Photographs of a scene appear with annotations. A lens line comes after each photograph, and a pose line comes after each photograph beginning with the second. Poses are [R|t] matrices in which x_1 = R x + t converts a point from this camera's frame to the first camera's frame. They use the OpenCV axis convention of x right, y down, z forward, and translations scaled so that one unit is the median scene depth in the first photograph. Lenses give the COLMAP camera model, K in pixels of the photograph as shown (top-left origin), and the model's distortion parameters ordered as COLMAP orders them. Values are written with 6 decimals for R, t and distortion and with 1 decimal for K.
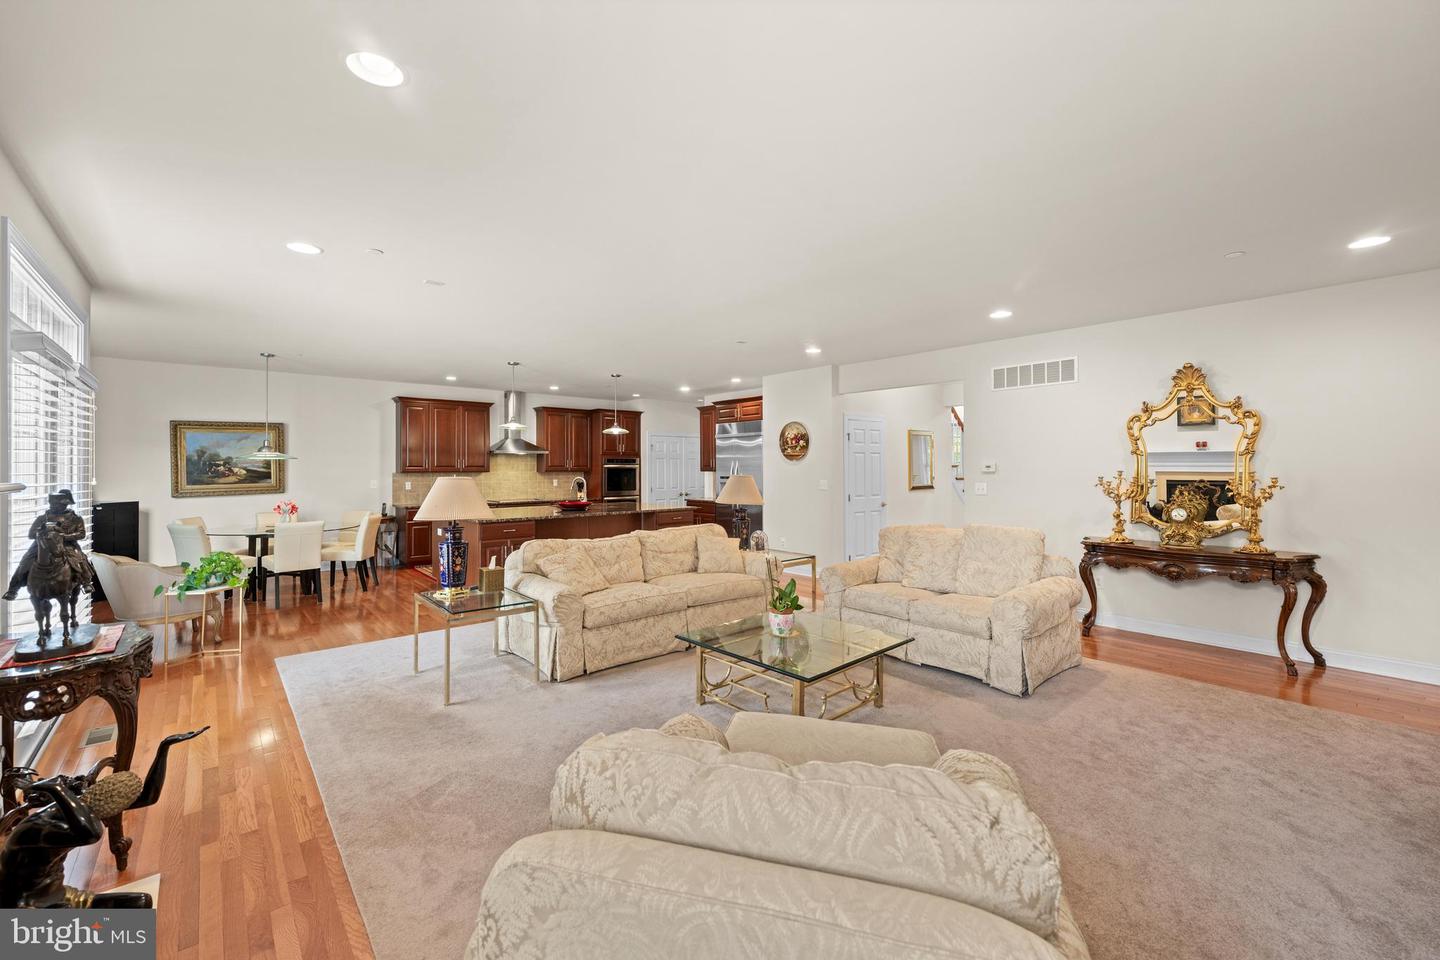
lens RADIAL K [[596.0, 0, 721.2], [0, 596.0, 475.6], [0, 0, 1]] dist [-0.003653, -0.000149]
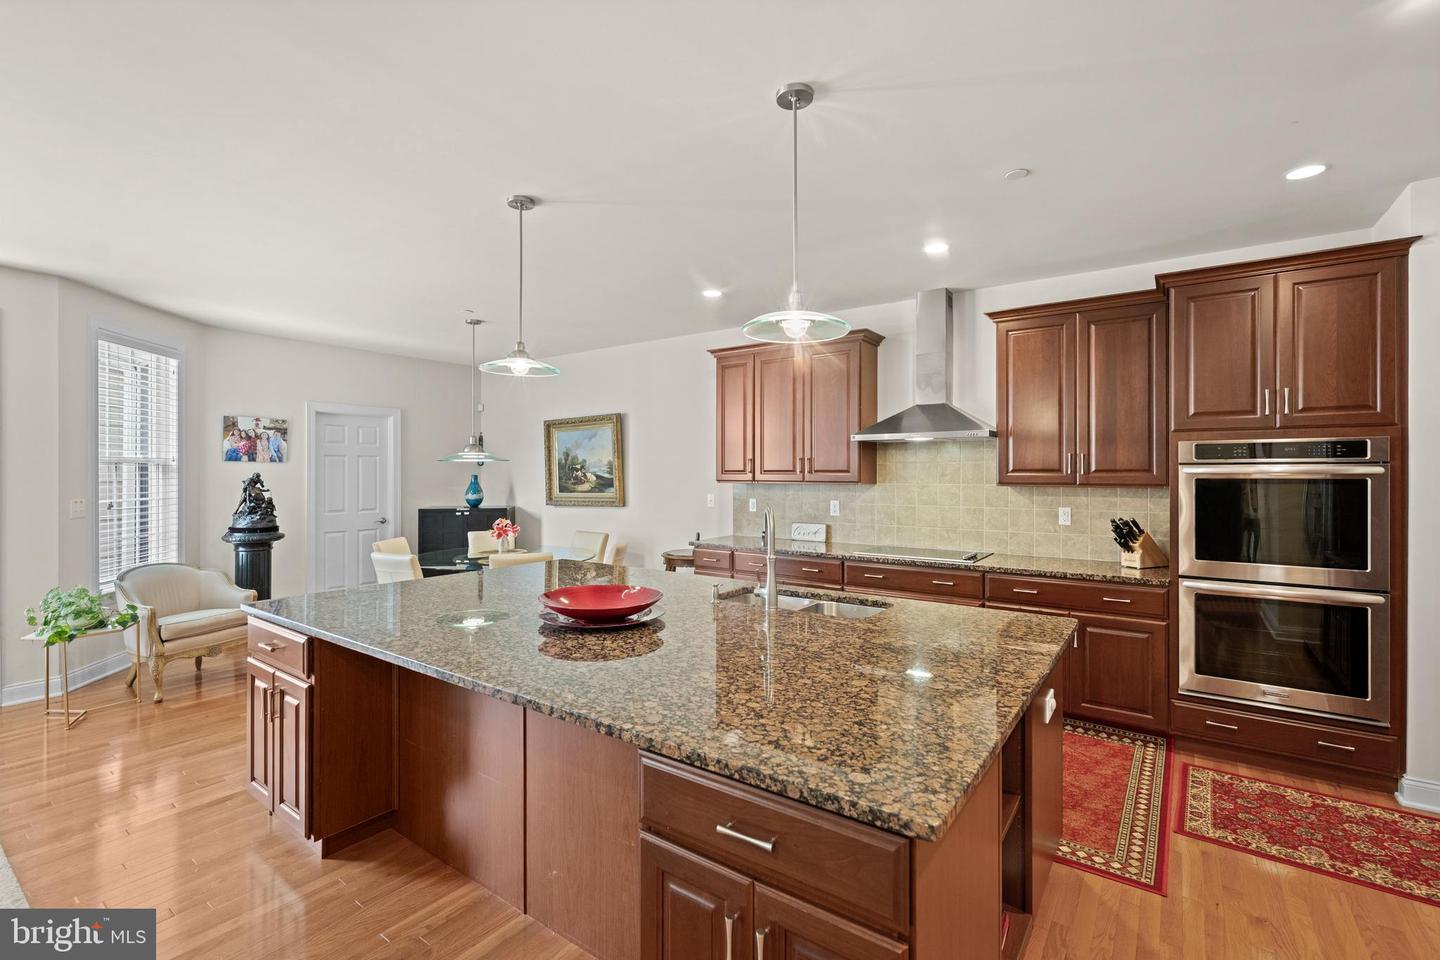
lens RADIAL K [[630.5, 0, 723.7], [0, 630.5, 474.8], [0, 0, 1]] dist [0.002379, 0.000157]
pose [[0.227756, 0.007068, -0.973692, 0.066145], [-0.013824, 0.999896, 0.004024, -0.016601], [0.973620, 0.012544, 0.227830, 0.981849]]
